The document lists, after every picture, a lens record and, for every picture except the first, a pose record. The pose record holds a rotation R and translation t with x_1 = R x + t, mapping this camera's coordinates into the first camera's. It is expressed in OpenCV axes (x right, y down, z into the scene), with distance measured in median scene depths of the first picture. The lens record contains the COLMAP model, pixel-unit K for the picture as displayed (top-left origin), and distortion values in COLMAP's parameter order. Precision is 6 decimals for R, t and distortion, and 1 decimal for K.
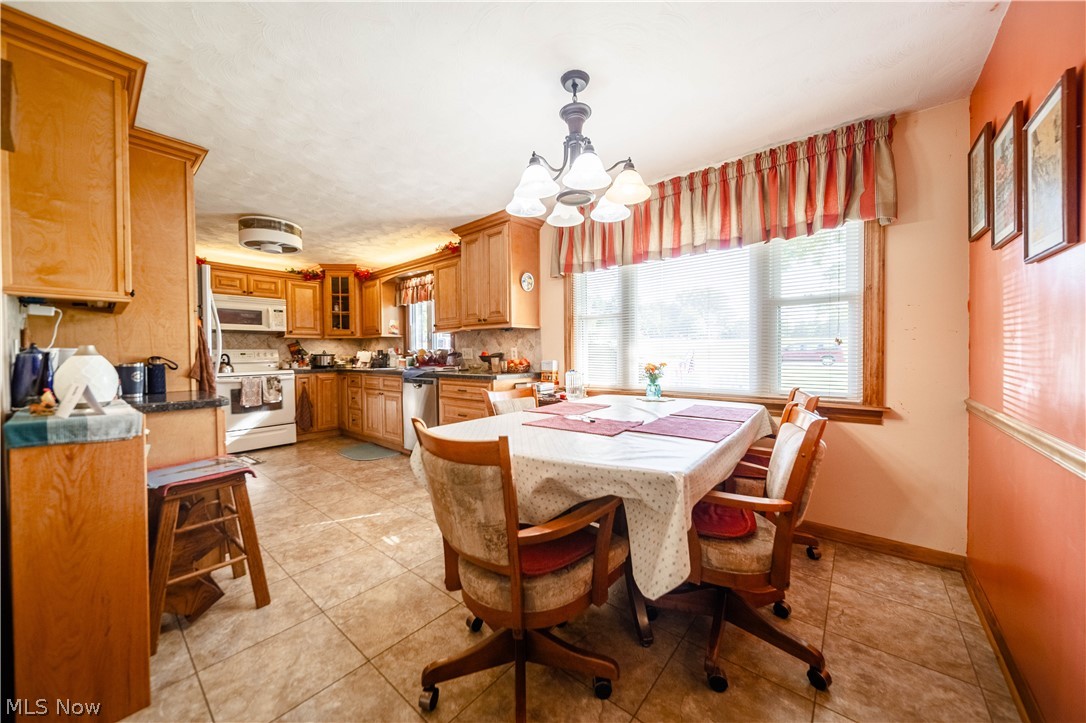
lens RADIAL K [[382.1, 0, 543.0], [0, 382.1, 361.5], [0, 0, 1]] dist [-0.001029, -0.000157]
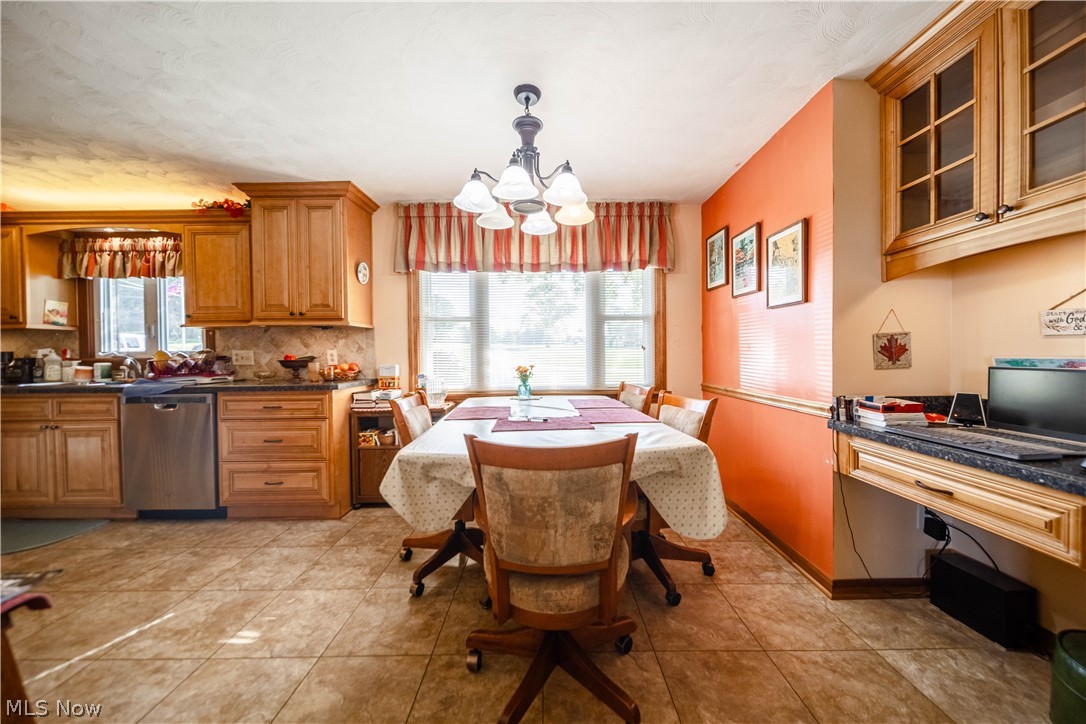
lens RADIAL K [[378.5, 0, 542.7], [0, 378.5, 360.8], [0, 0, 1]] dist [-0.000291, -0.000352]
pose [[0.759948, -0.009277, 0.649918, -0.304770], [0.016312, 0.999855, -0.004801, -0.002311], [-0.649779, 0.014250, 0.759990, 0.108455]]
